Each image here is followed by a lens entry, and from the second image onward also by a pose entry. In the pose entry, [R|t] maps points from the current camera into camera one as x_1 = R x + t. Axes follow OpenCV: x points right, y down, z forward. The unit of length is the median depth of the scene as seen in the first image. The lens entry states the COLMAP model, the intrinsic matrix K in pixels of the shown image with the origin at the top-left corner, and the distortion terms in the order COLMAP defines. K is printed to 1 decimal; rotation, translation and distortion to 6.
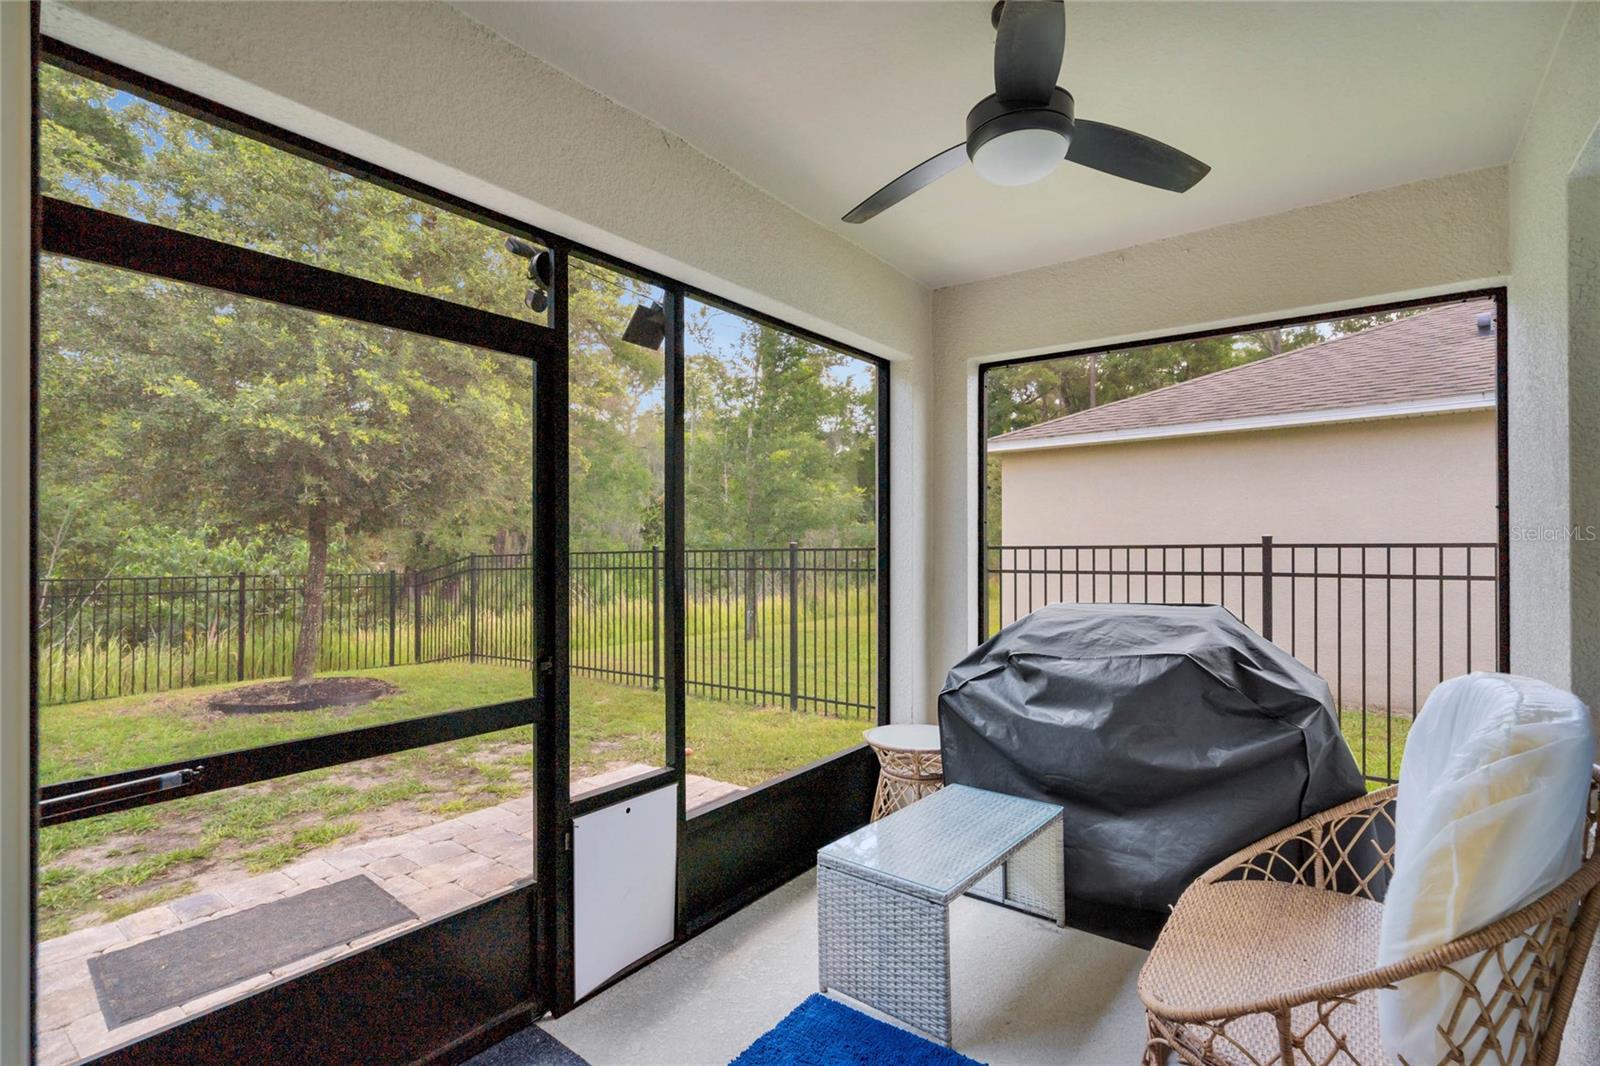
lens RADIAL K [[738.3, 0, 798.9], [0, 738.3, 538.9], [0, 0, 1]] dist [-0.000428, 0.000574]
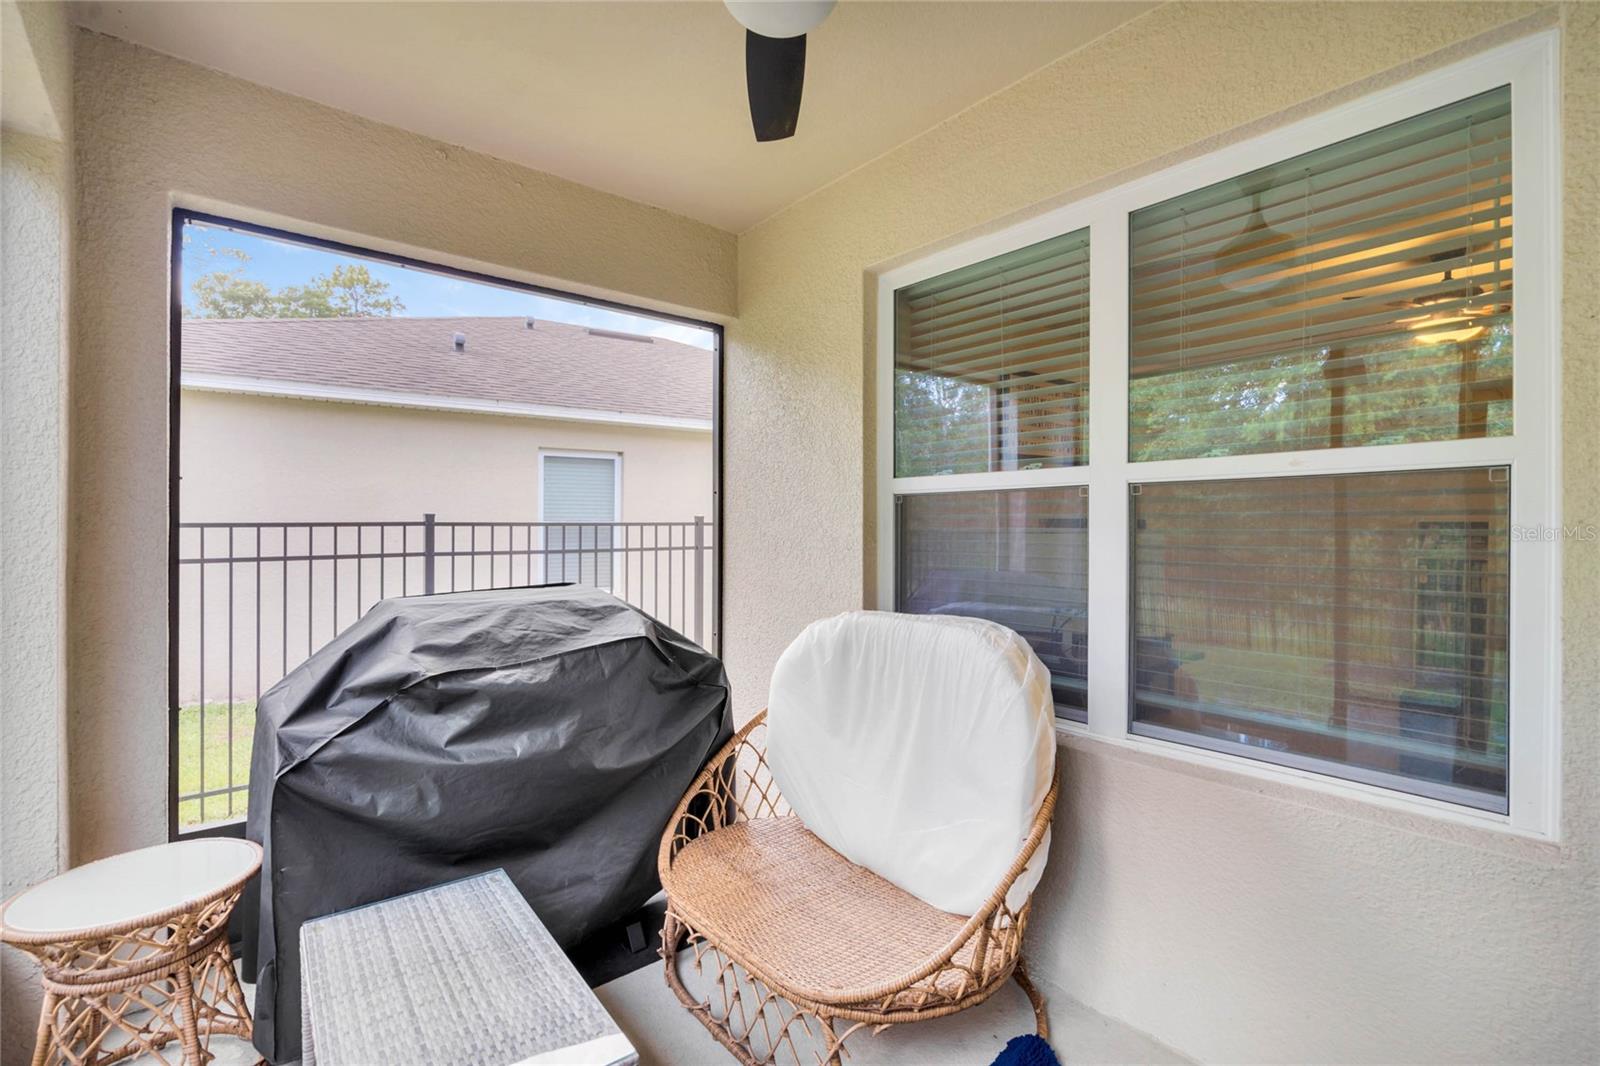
lens RADIAL K [[762.6, 0, 797.3], [0, 762.6, 528.4], [0, 0, 1]] dist [0.032008, 0.000328]
pose [[0.242096, 0.000592, 0.970252, -0.315024], [-0.008201, 0.999965, 0.001436, 0.015815], [-0.970218, -0.008305, 0.242093, 0.506327]]
